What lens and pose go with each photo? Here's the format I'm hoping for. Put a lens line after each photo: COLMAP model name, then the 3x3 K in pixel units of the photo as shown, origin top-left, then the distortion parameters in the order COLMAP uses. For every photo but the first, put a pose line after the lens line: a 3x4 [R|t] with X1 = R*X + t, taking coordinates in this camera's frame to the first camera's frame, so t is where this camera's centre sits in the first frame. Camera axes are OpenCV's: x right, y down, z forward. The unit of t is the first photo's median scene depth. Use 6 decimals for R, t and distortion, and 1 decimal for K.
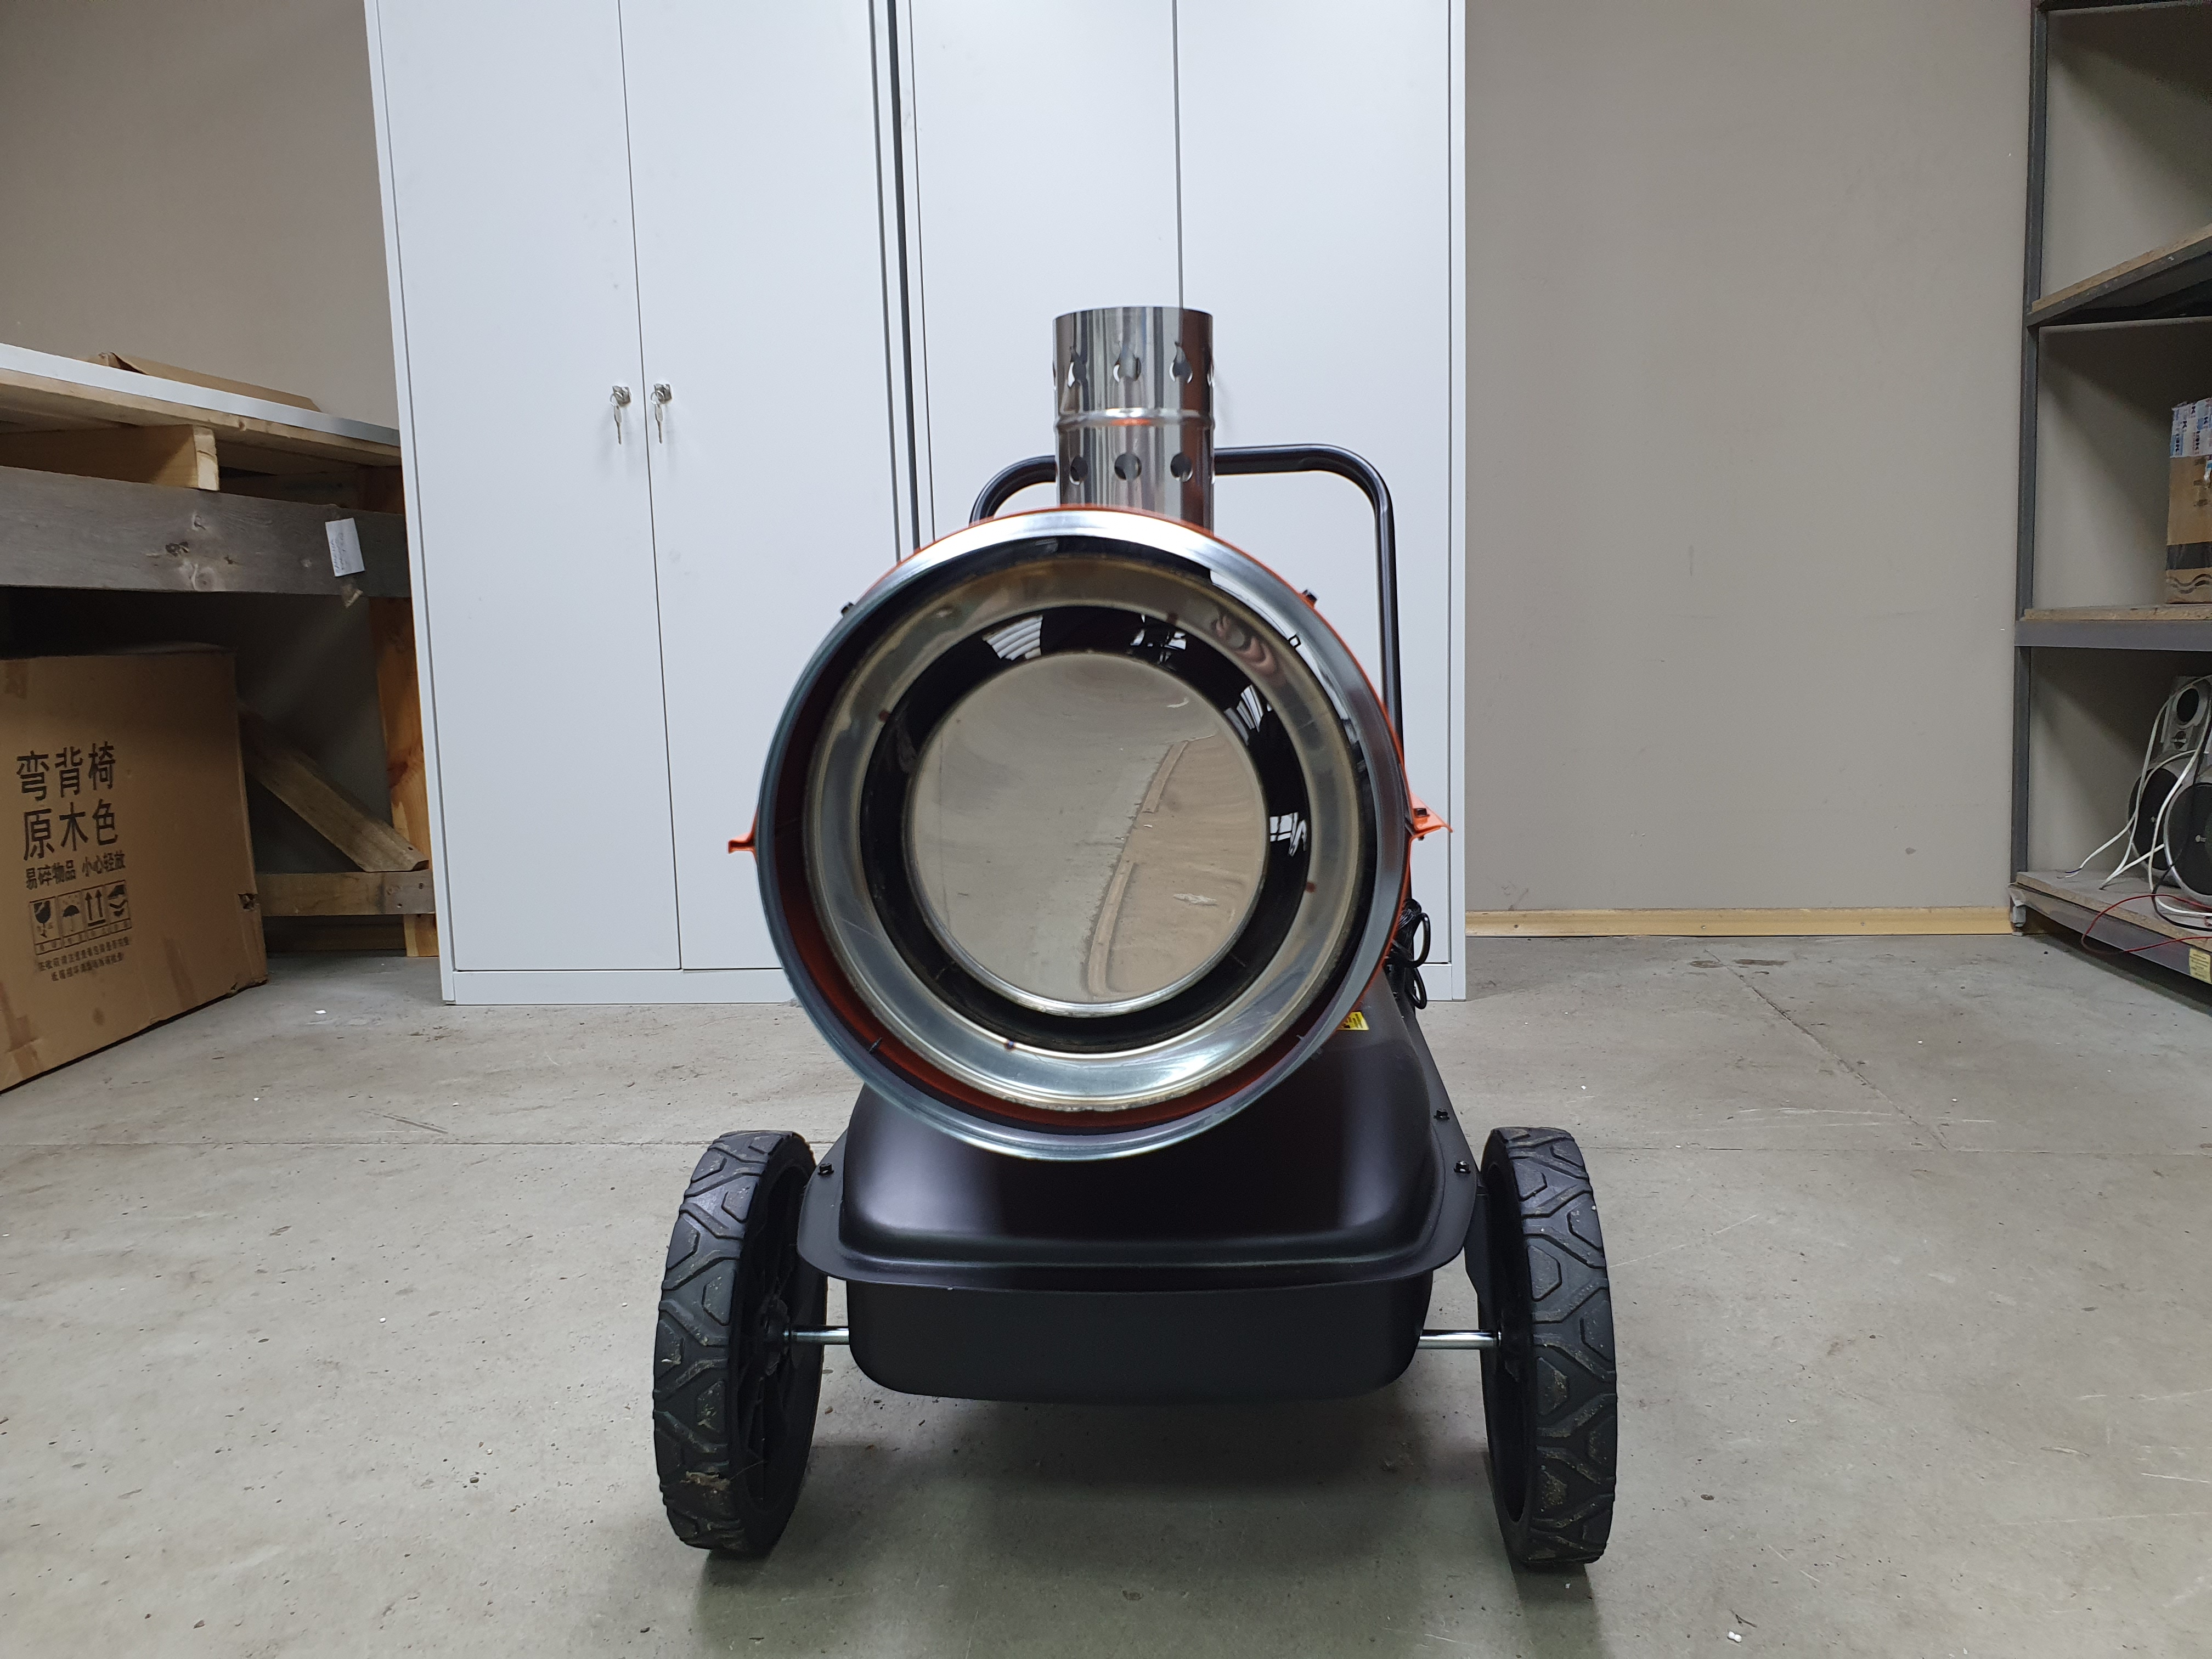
lens RADIAL K [[1728.1, 0, 1111.4], [0, 1728.1, 842.8], [0, 0, 1]] dist [-0.017400, 0.051334]
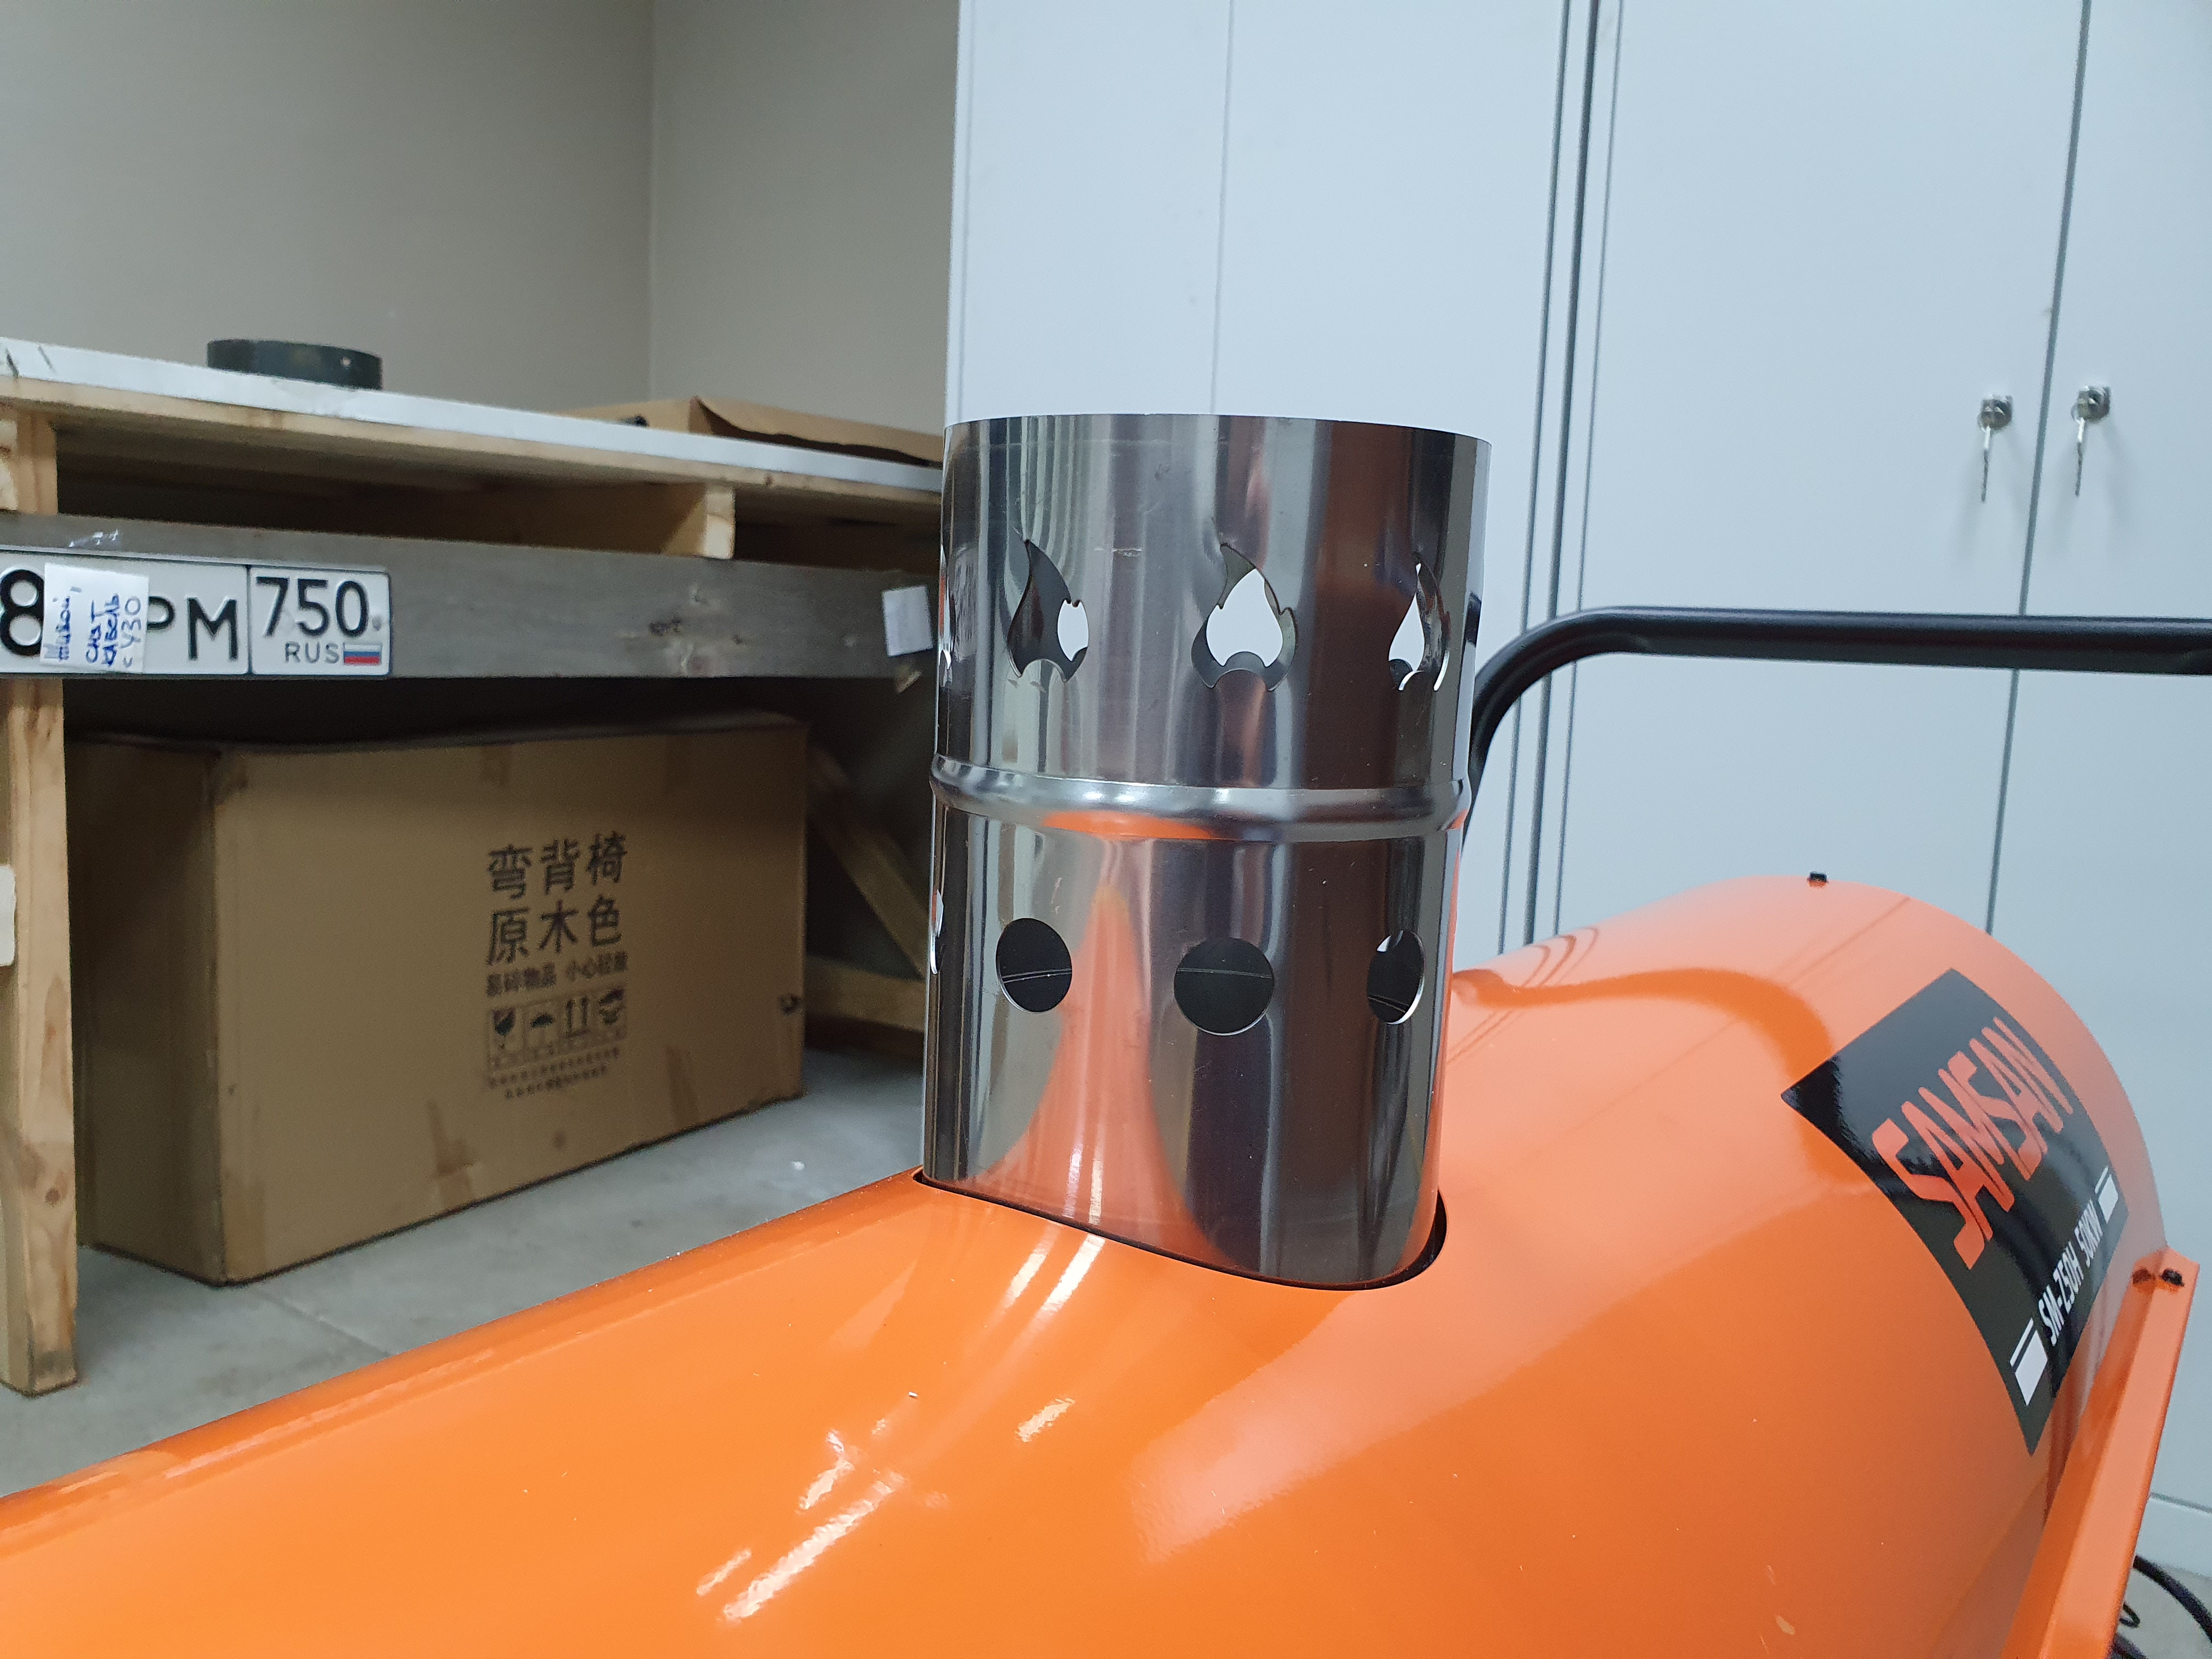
lens RADIAL K [[1728.1, 0, 1064.5], [0, 1728.1, 822.1], [0, 0, 1]] dist [-0.017400, 0.051334]
pose [[0.856377, 0.119537, -0.502325, 0.065574], [-0.125171, 0.991877, 0.022640, -0.114601], [0.500950, 0.043488, 0.864383, 0.351703]]
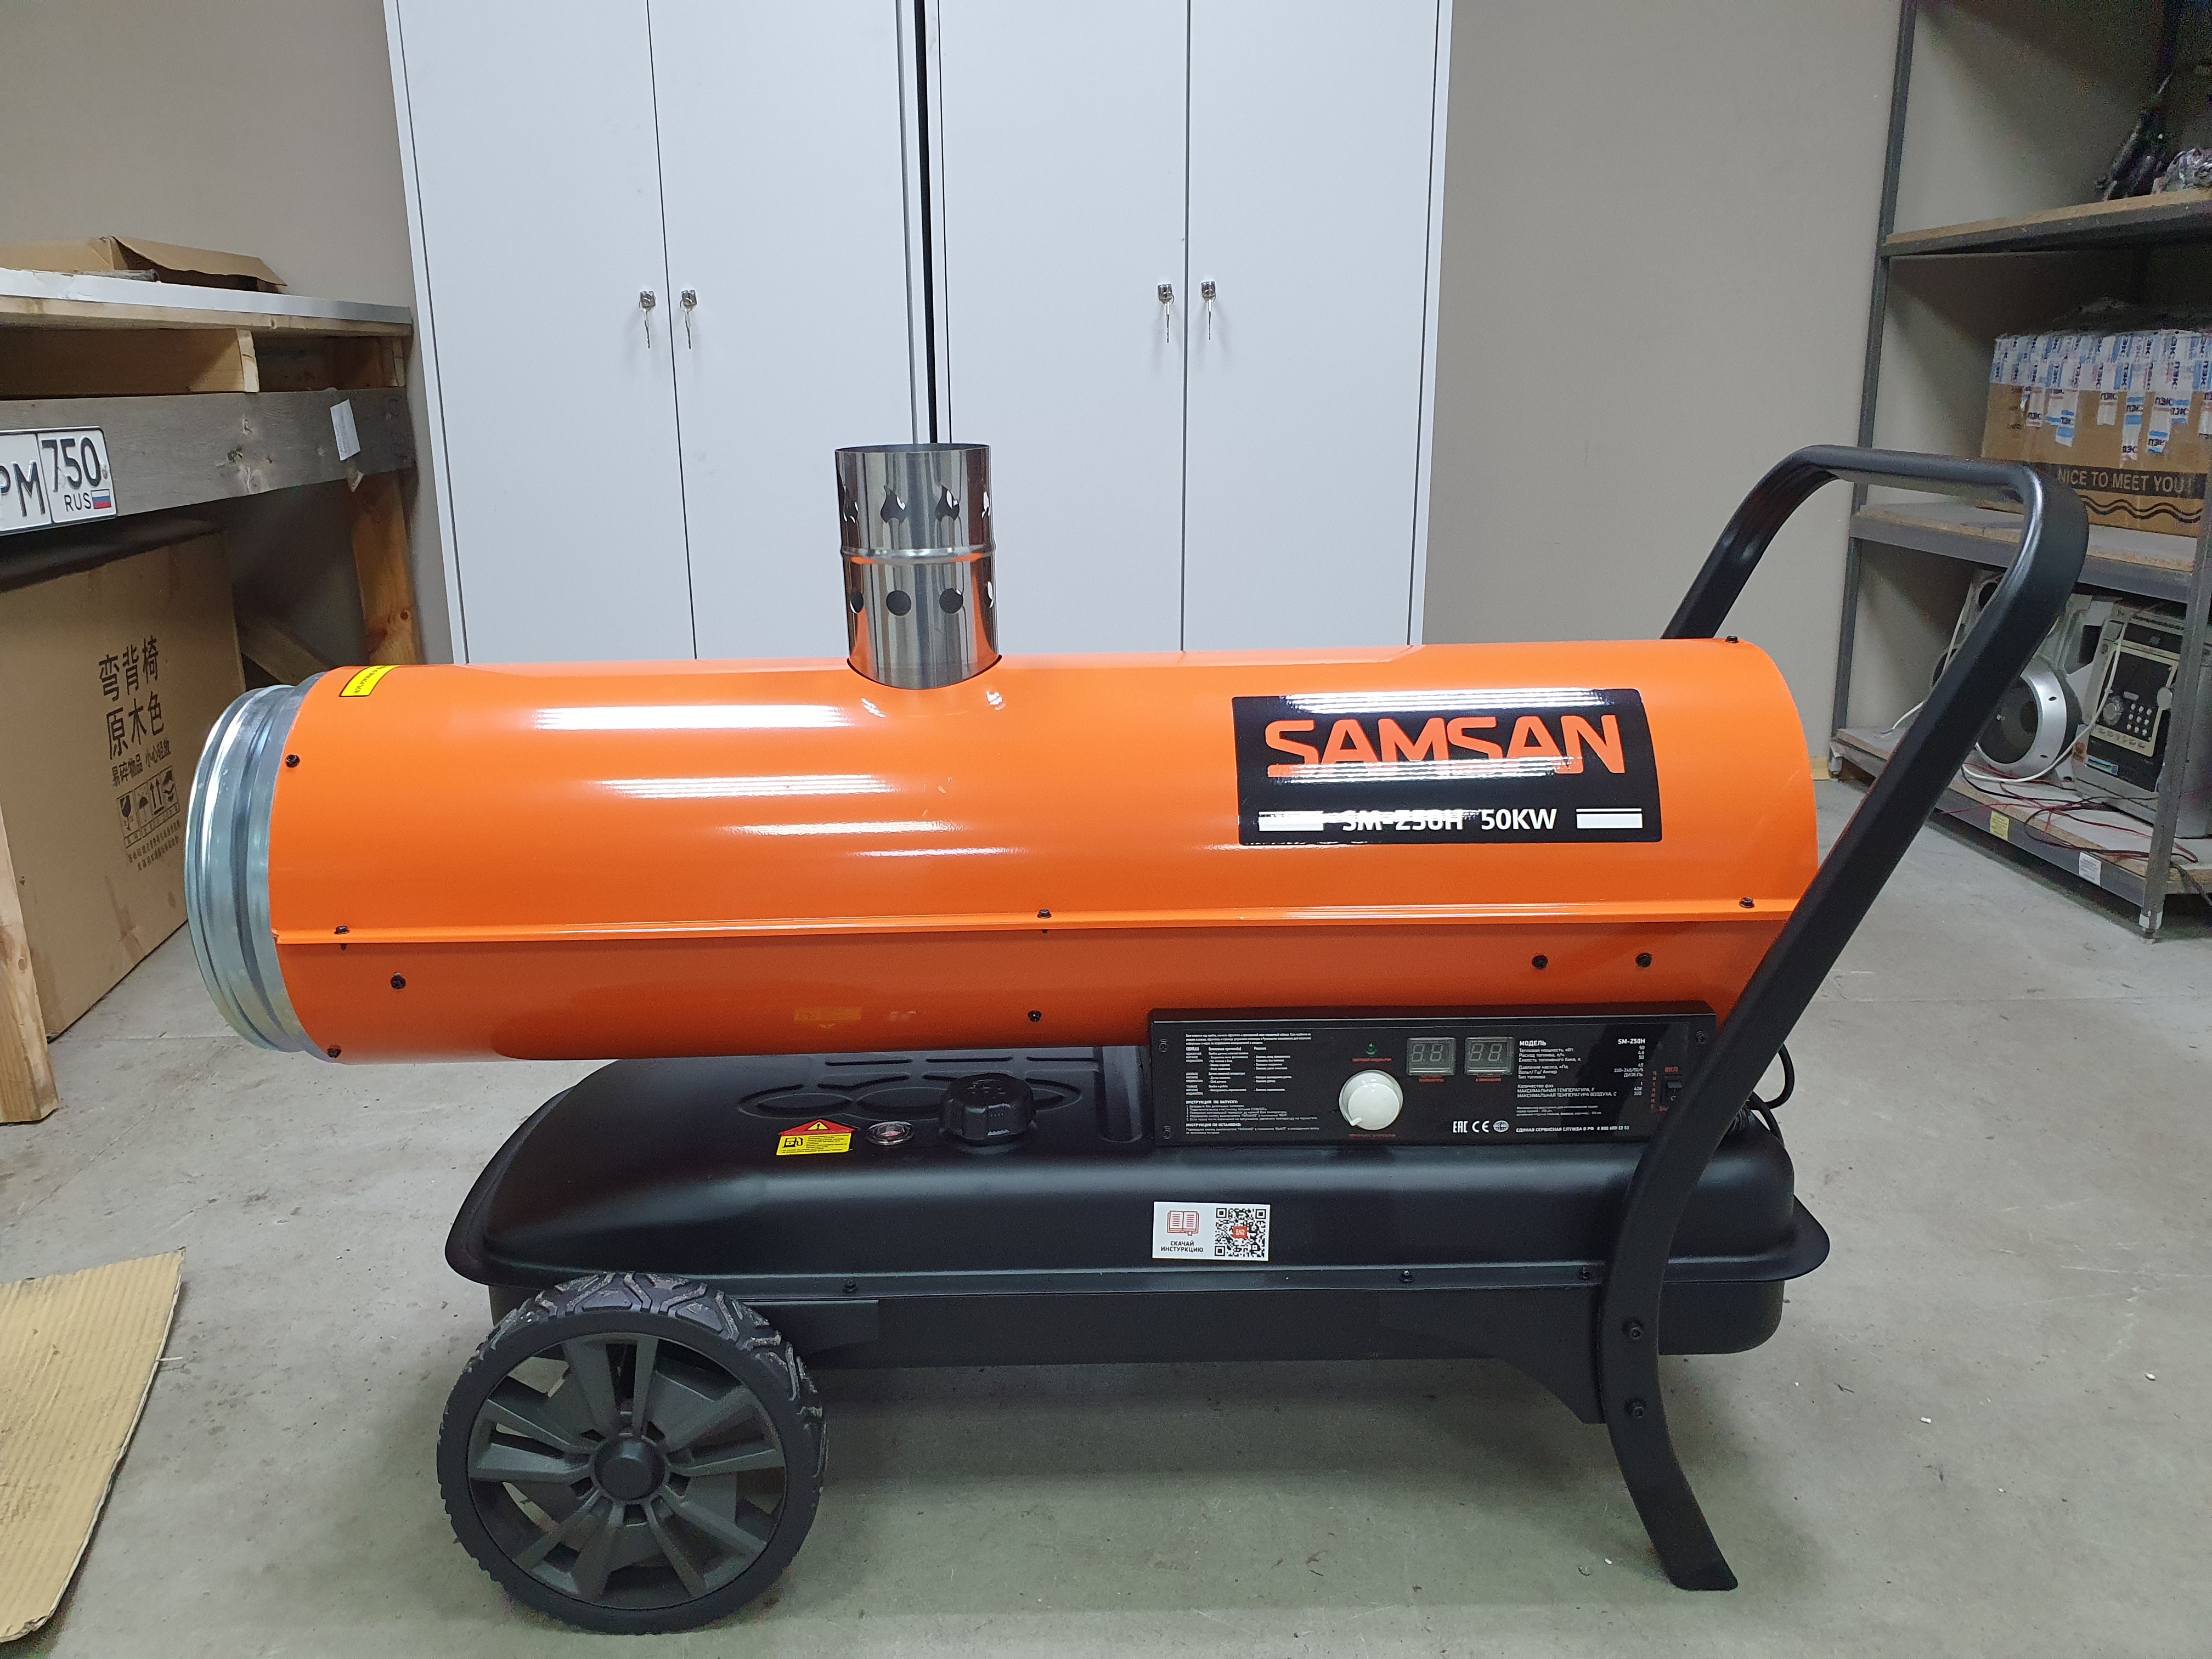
lens RADIAL K [[1728.1, 0, 1072.3], [0, 1728.1, 841.5], [0, 0, 1]] dist [-0.017400, 0.051334]
pose [[0.989699, -0.019631, 0.141809, -0.188516], [-0.000948, 0.989633, 0.143615, -0.086903], [-0.143158, -0.142270, 0.979421, -0.110662]]
